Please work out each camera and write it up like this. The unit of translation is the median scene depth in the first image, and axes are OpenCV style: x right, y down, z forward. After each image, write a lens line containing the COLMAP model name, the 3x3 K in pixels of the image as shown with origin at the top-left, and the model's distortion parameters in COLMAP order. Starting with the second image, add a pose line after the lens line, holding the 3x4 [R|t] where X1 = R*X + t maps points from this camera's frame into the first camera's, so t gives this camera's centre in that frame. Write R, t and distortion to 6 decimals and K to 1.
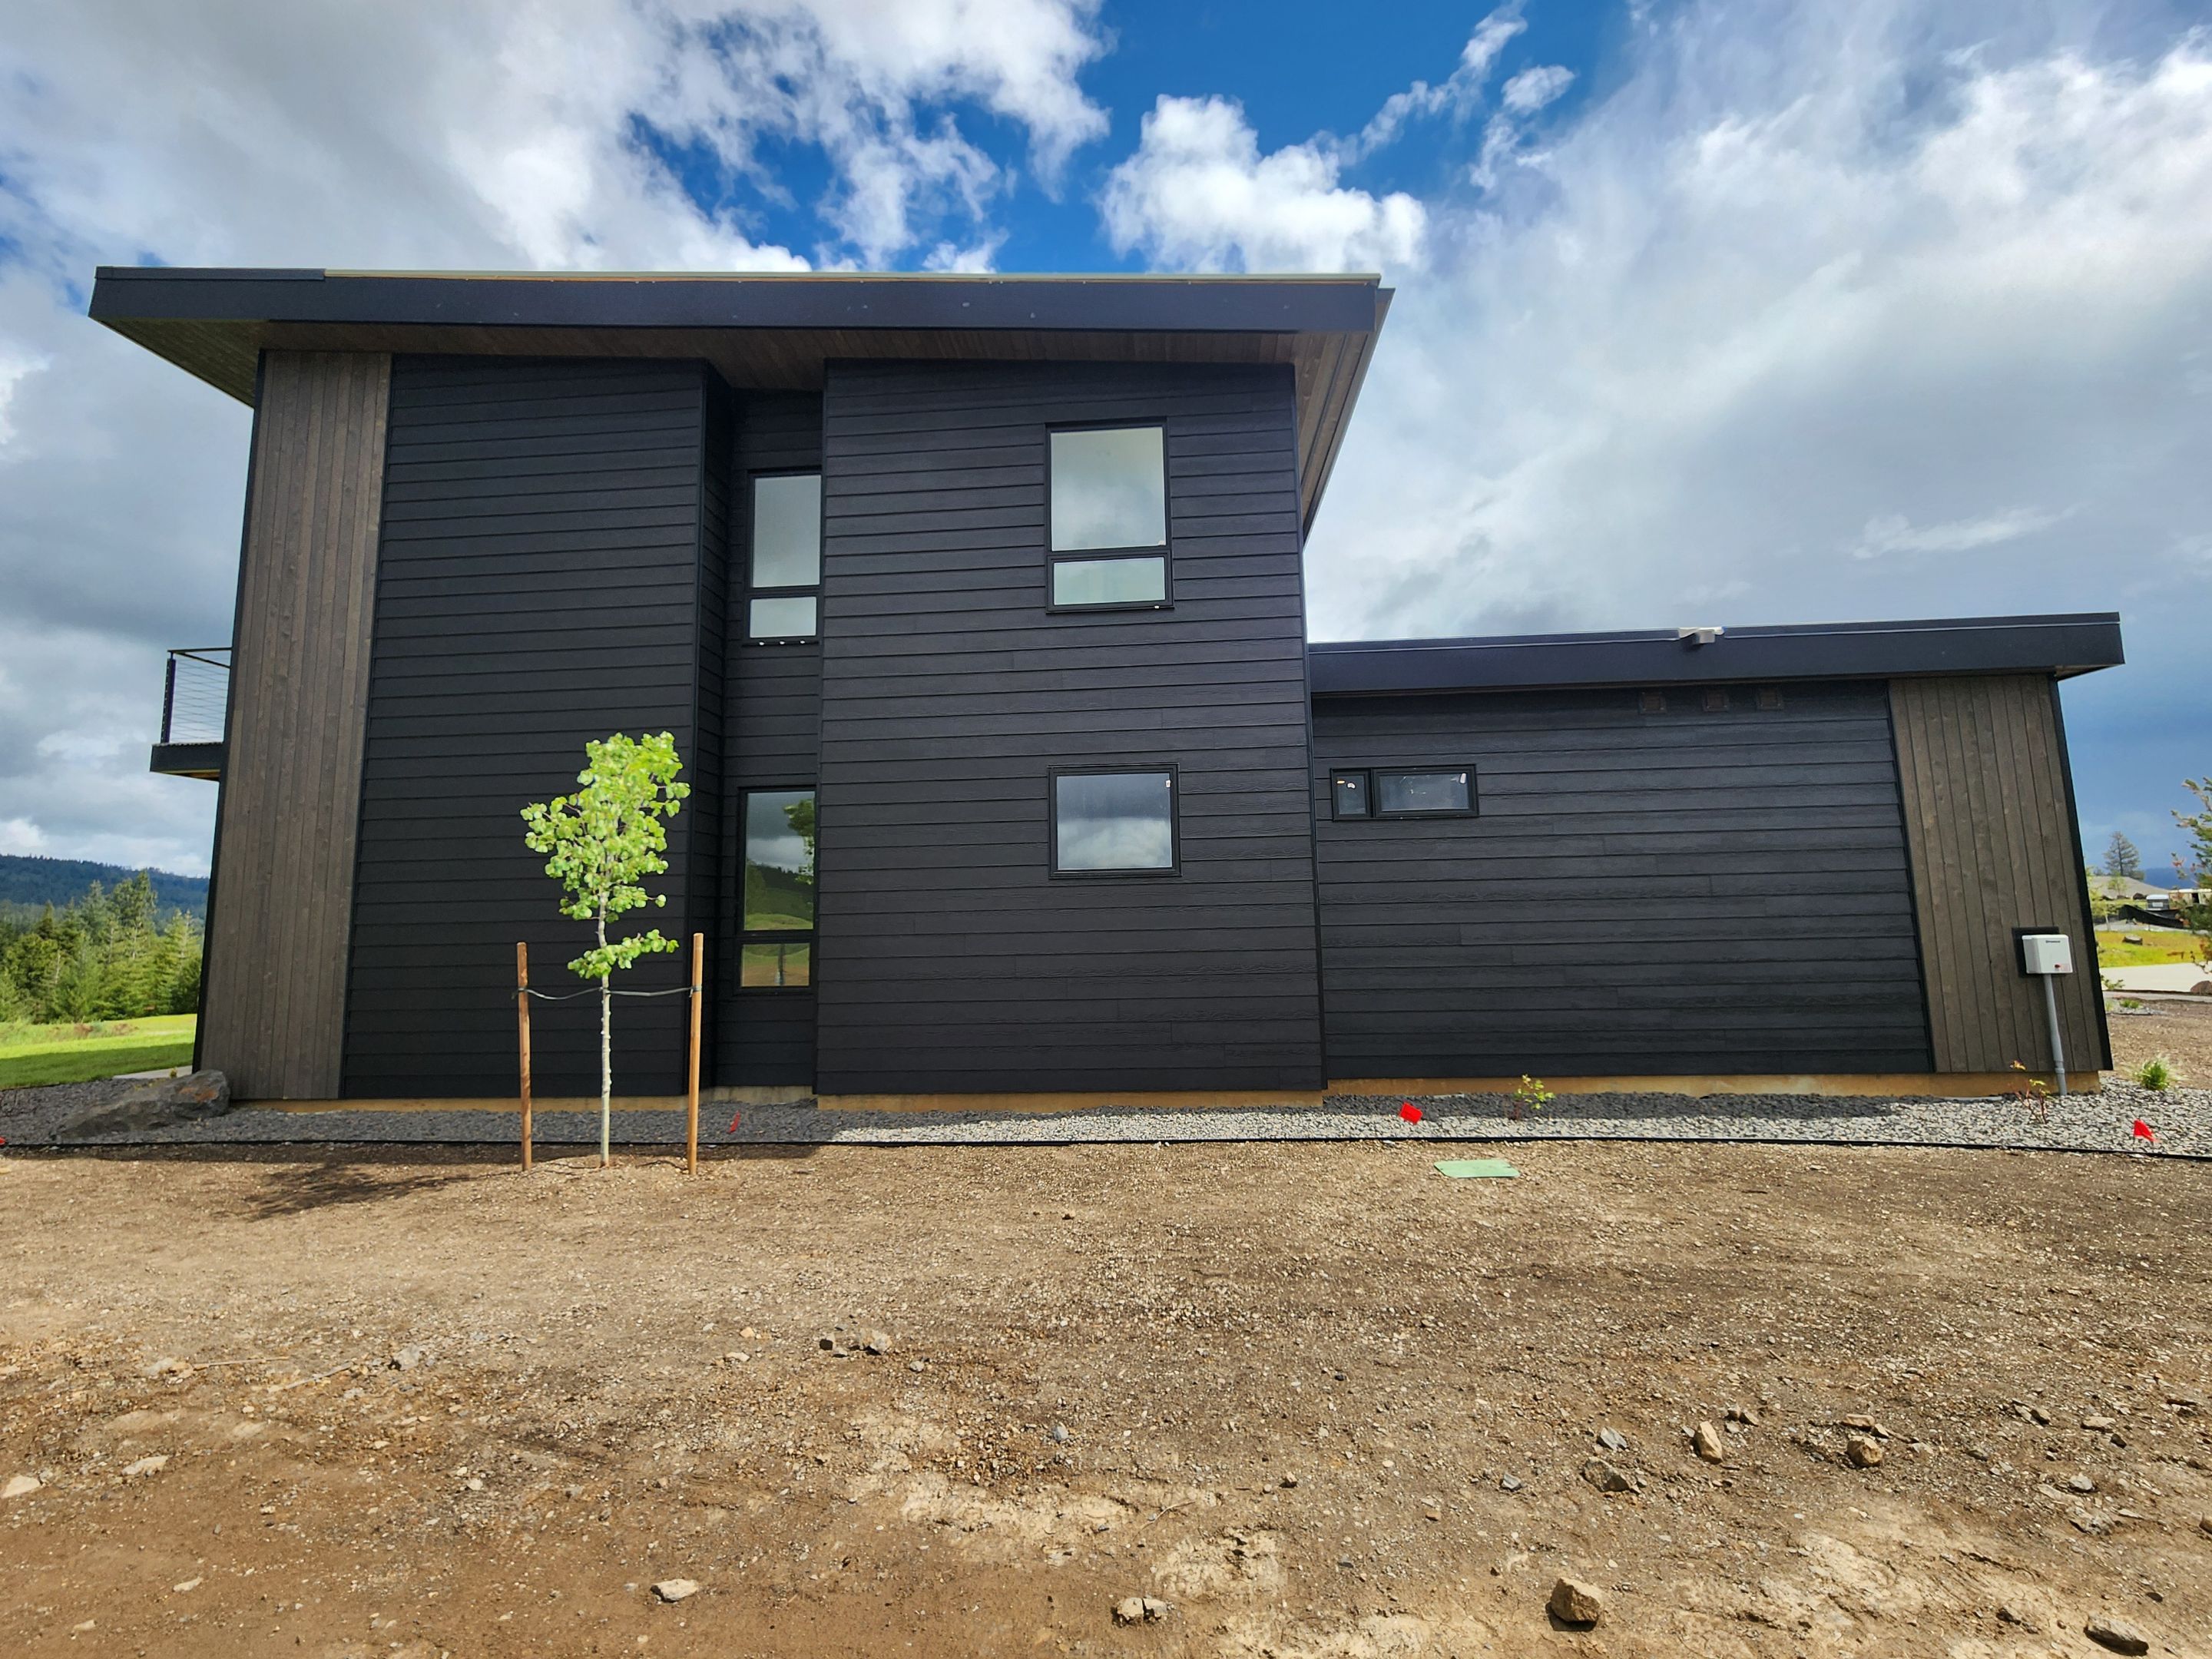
lens RADIAL K [[921.3, 0, 1131.4], [0, 921.3, 818.3], [0, 0, 1]] dist [-0.003371, 0.003657]
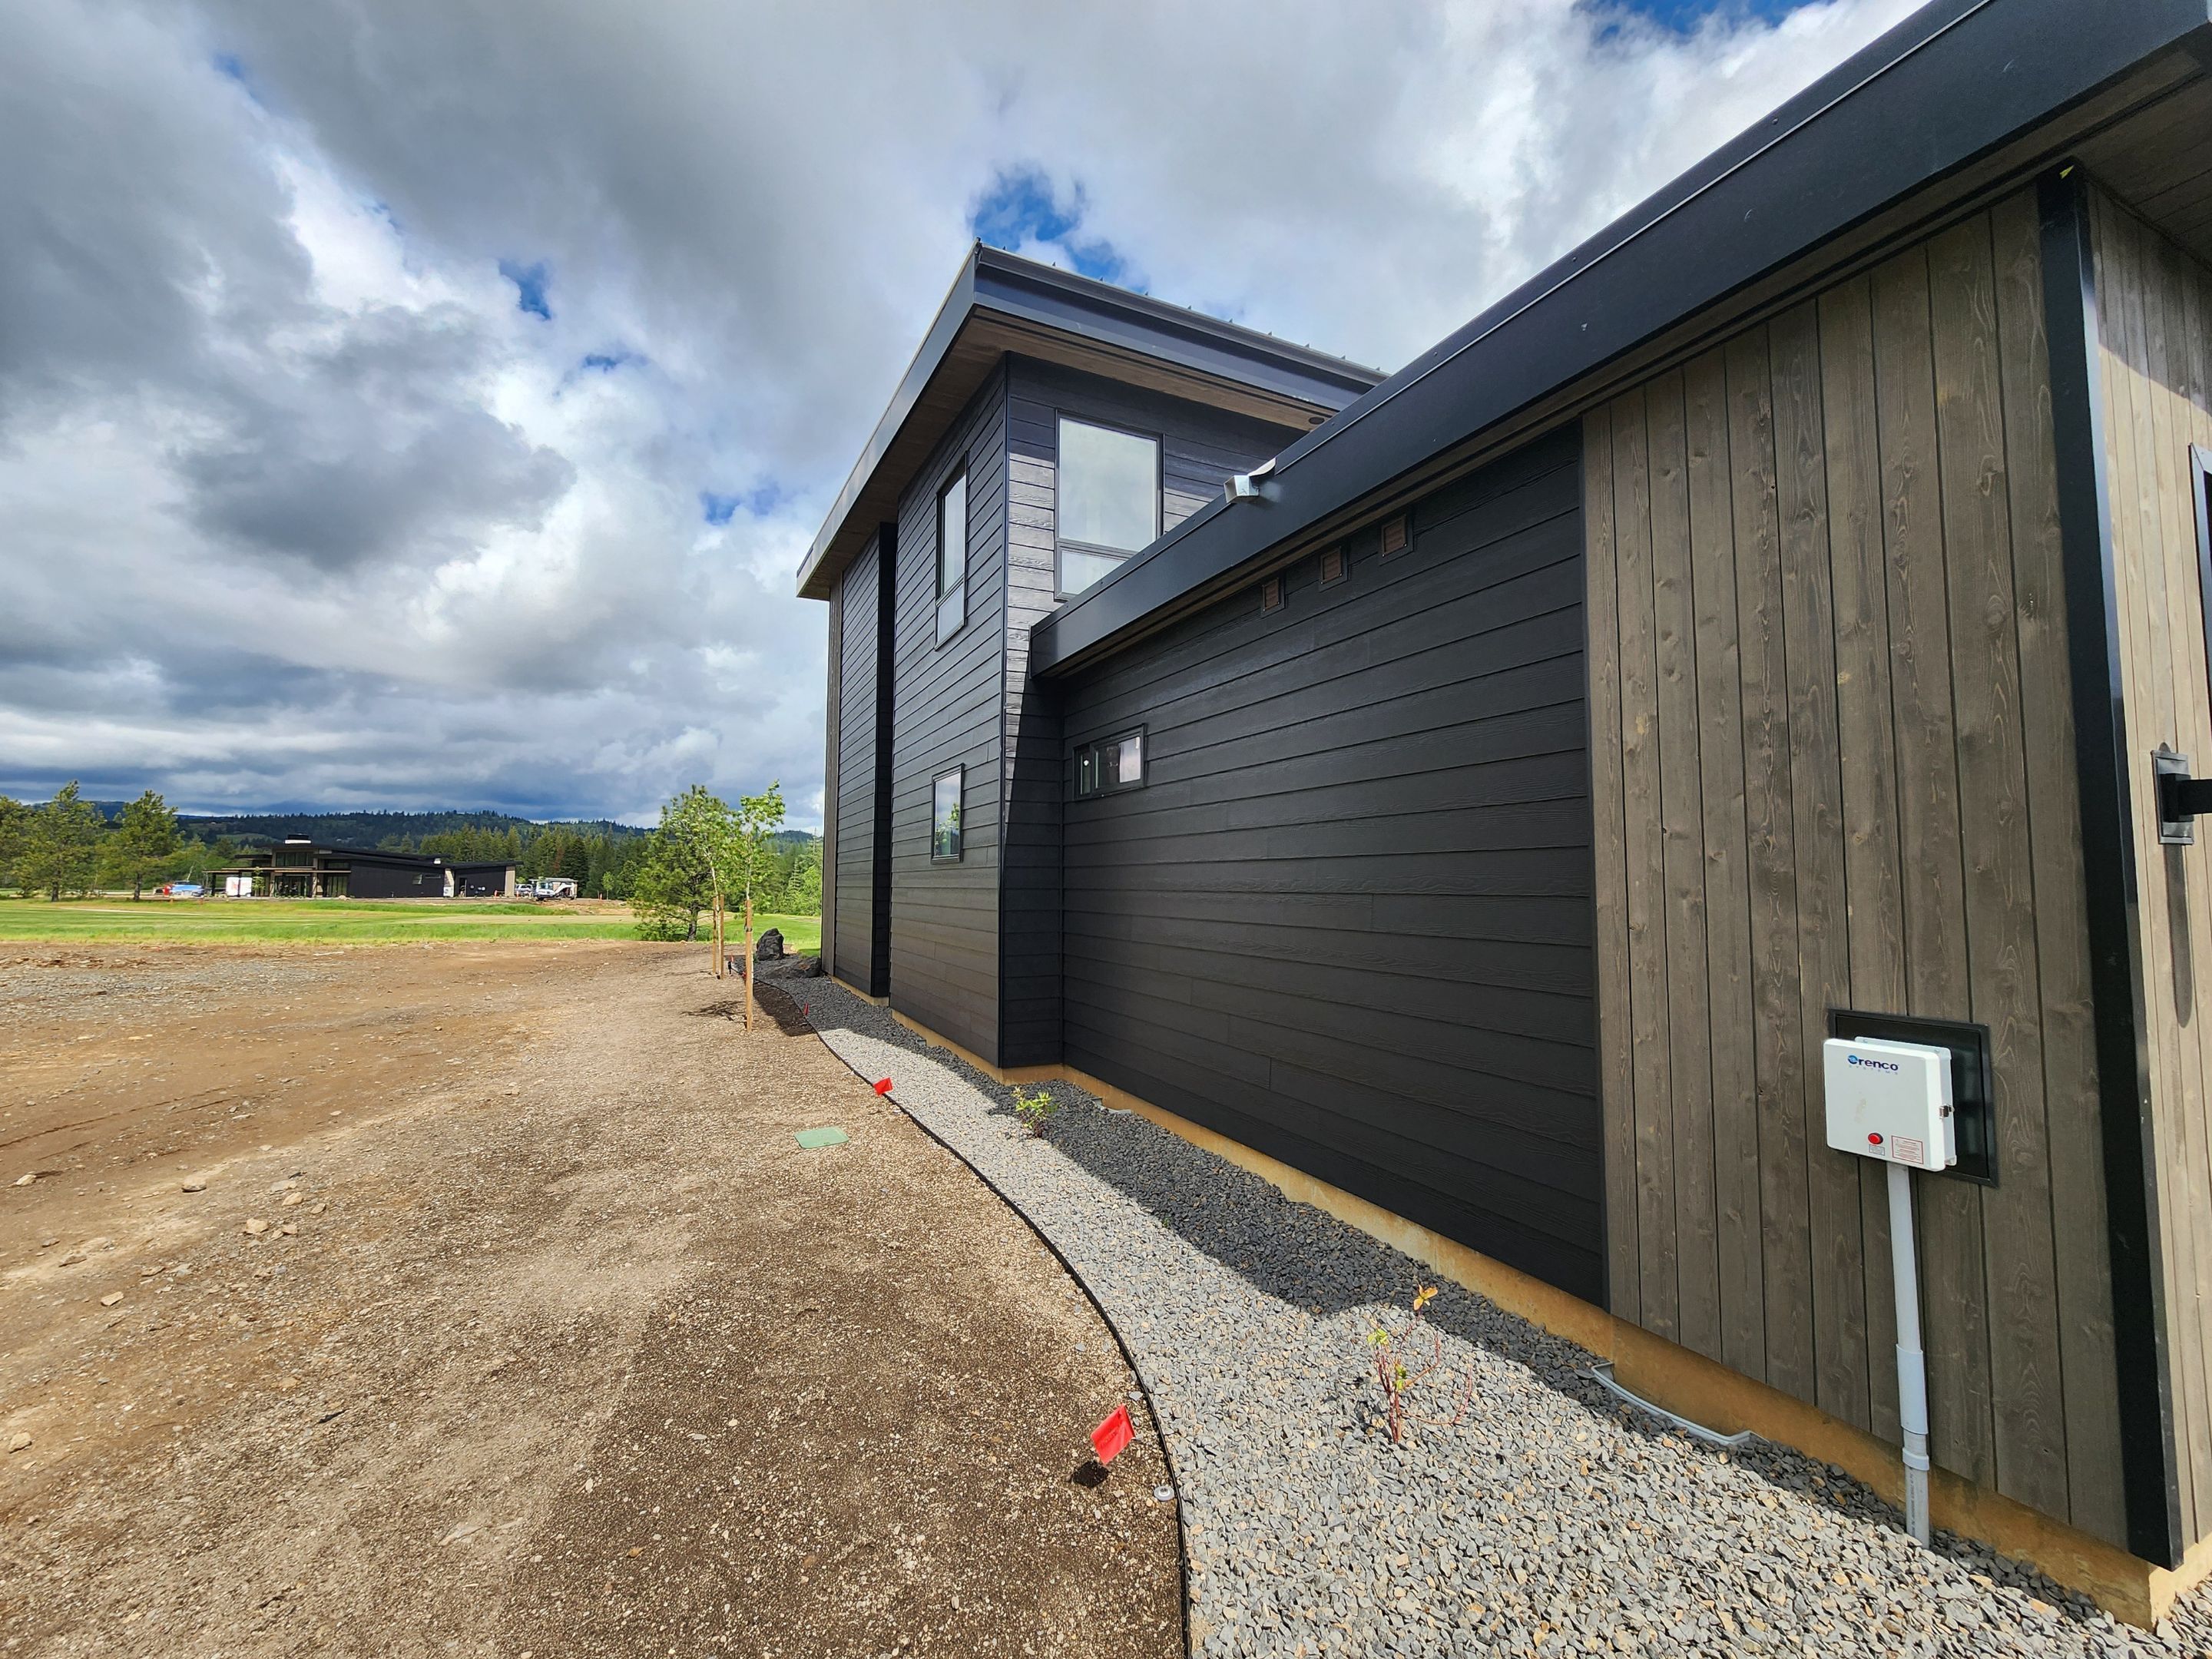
lens RADIAL K [[921.3, 0, 1131.4], [0, 921.3, 818.3], [0, 0, 1]] dist [-0.003371, 0.003657]
pose [[0.497450, -0.039441, -0.866596, 1.122203], [0.091972, 0.995734, 0.007476, 0.018732], [0.862603, -0.083422, 0.498955, 0.594448]]
